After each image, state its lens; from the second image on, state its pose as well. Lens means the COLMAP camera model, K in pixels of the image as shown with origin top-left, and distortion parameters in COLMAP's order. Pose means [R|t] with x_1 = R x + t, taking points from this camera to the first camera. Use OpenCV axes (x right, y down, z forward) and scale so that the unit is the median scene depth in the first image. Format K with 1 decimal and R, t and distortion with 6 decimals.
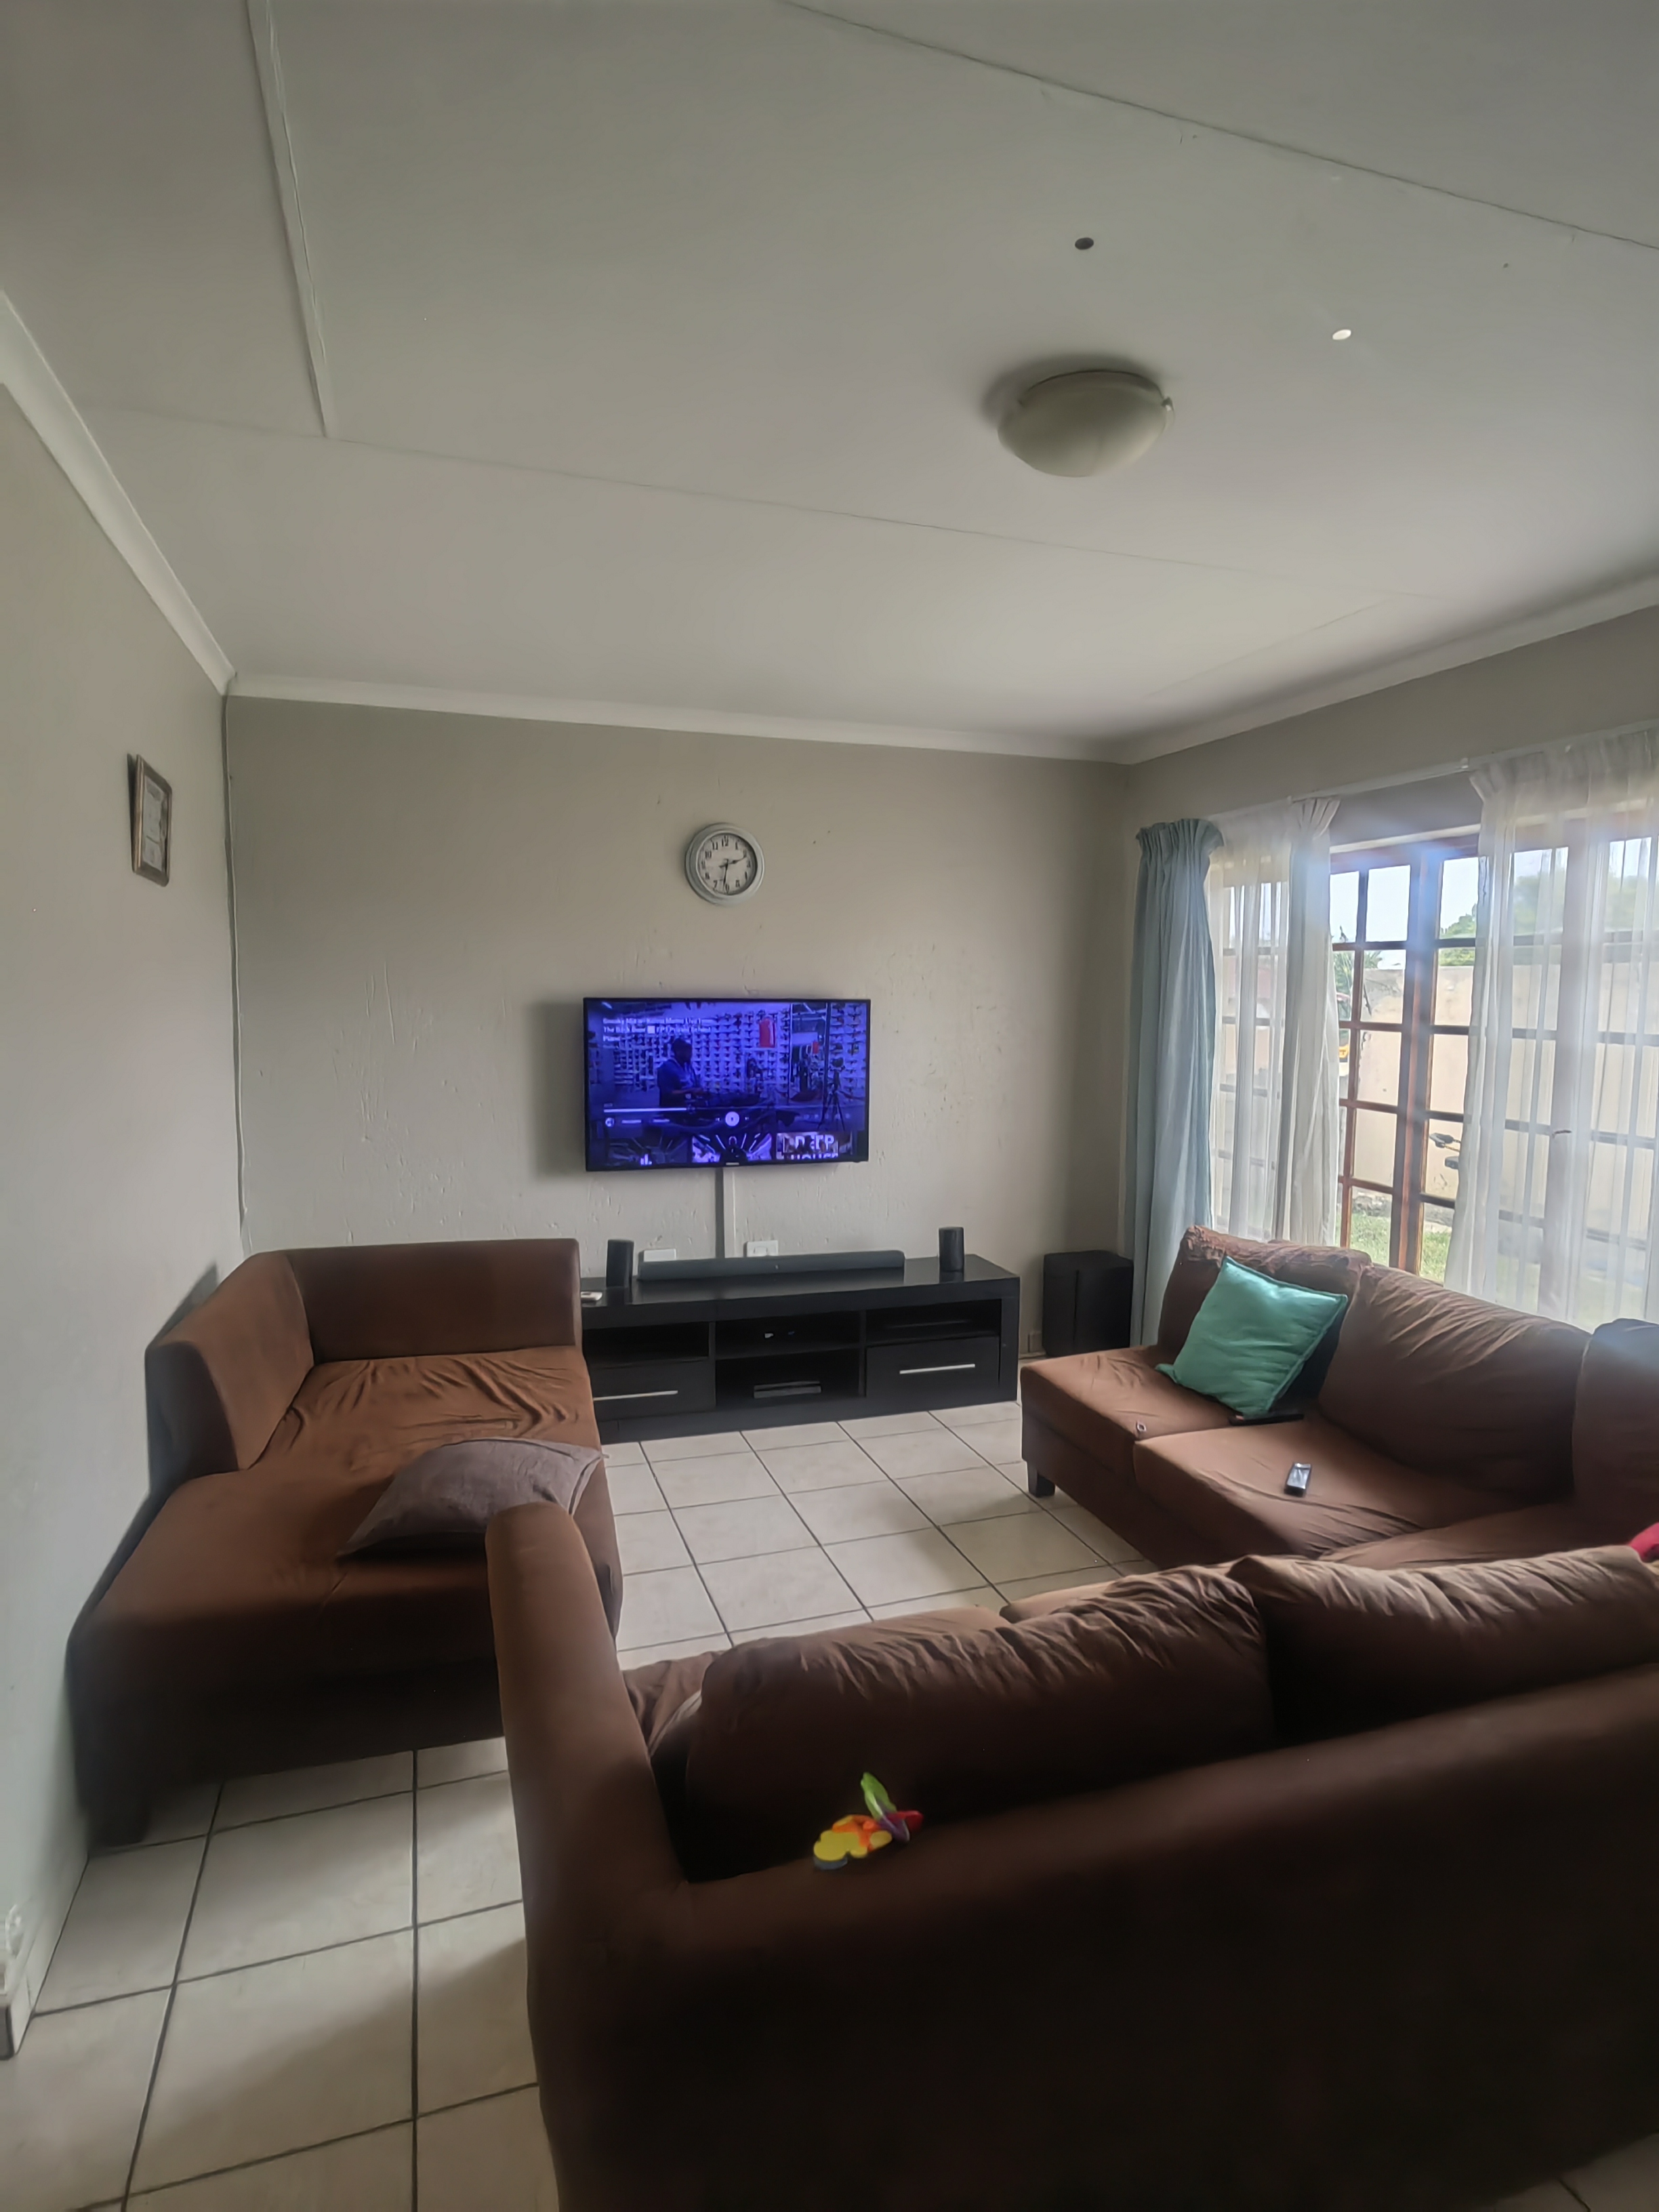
lens RADIAL K [[1174.1, 0, 829.0], [0, 1174.1, 1110.3], [0, 0, 1]] dist [-0.002933, -0.000050]
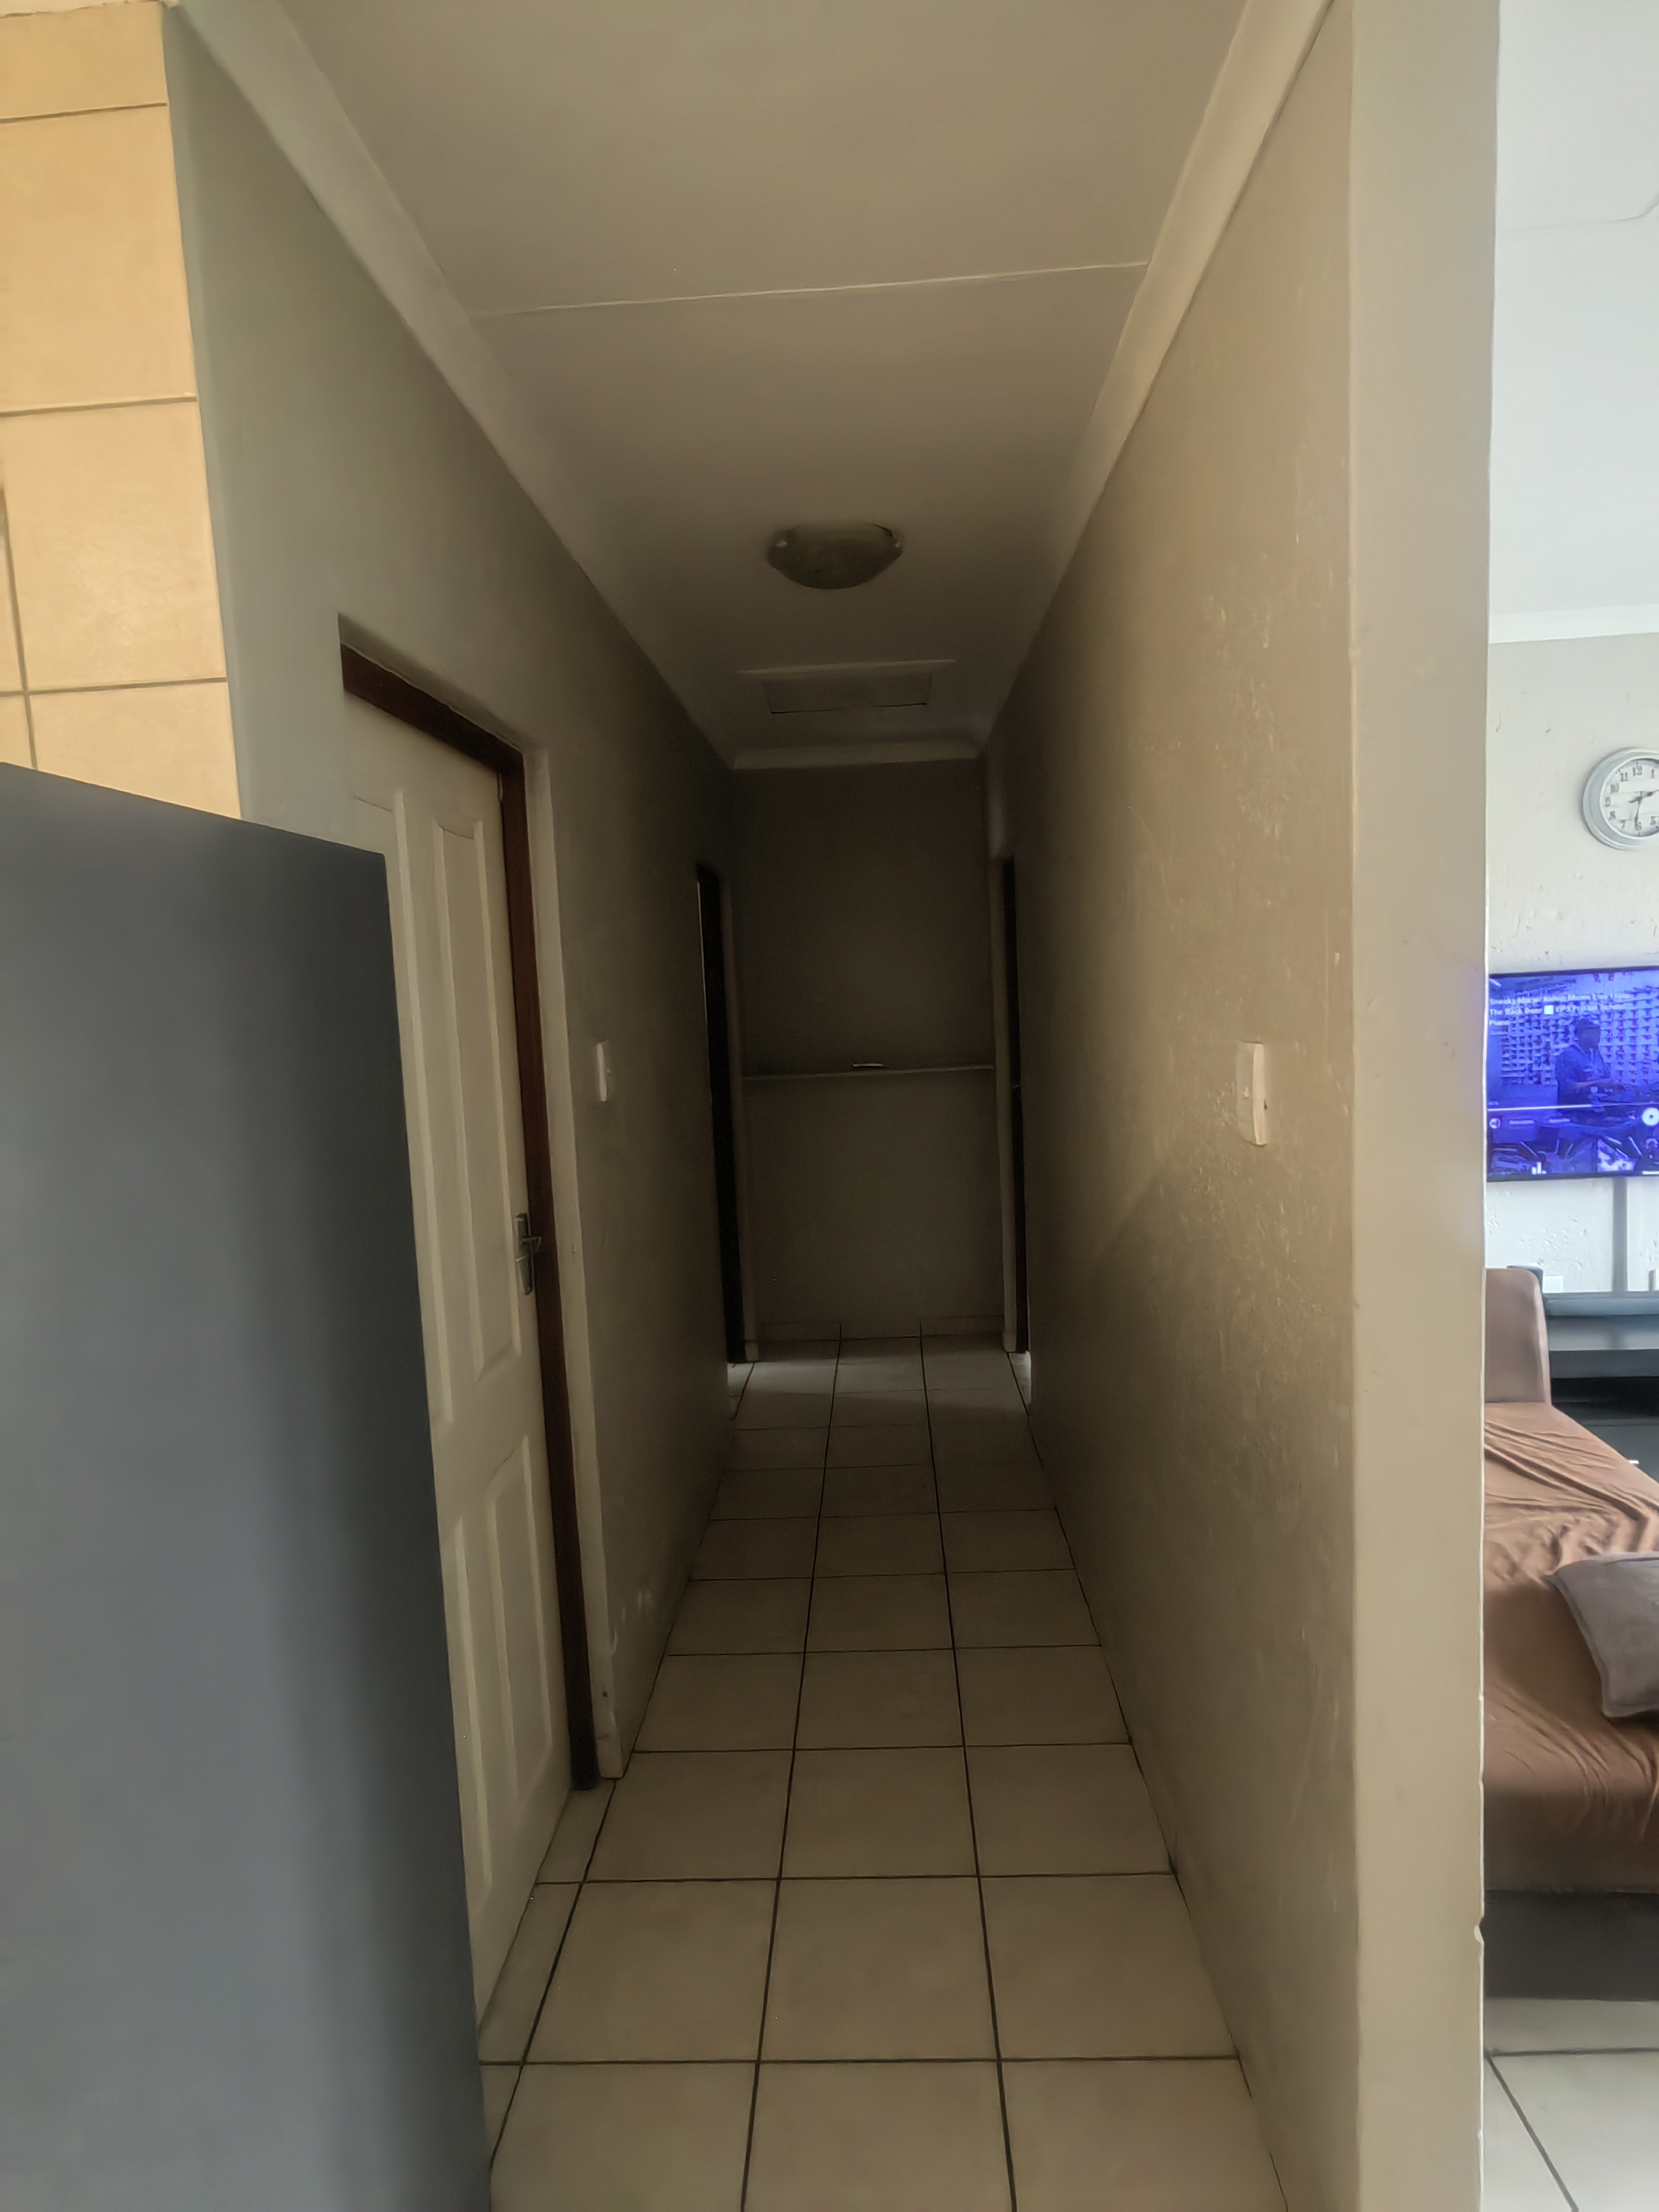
lens RADIAL K [[1174.1, 0, 829.0], [0, 1174.1, 1098.5], [0, 0, 1]] dist [-0.002933, -0.000050]
pose [[0.928035, -0.021226, -0.371888, -0.309415], [0.021481, 0.999763, -0.003458, -0.014644], [0.371873, -0.004780, 0.928271, 0.055106]]
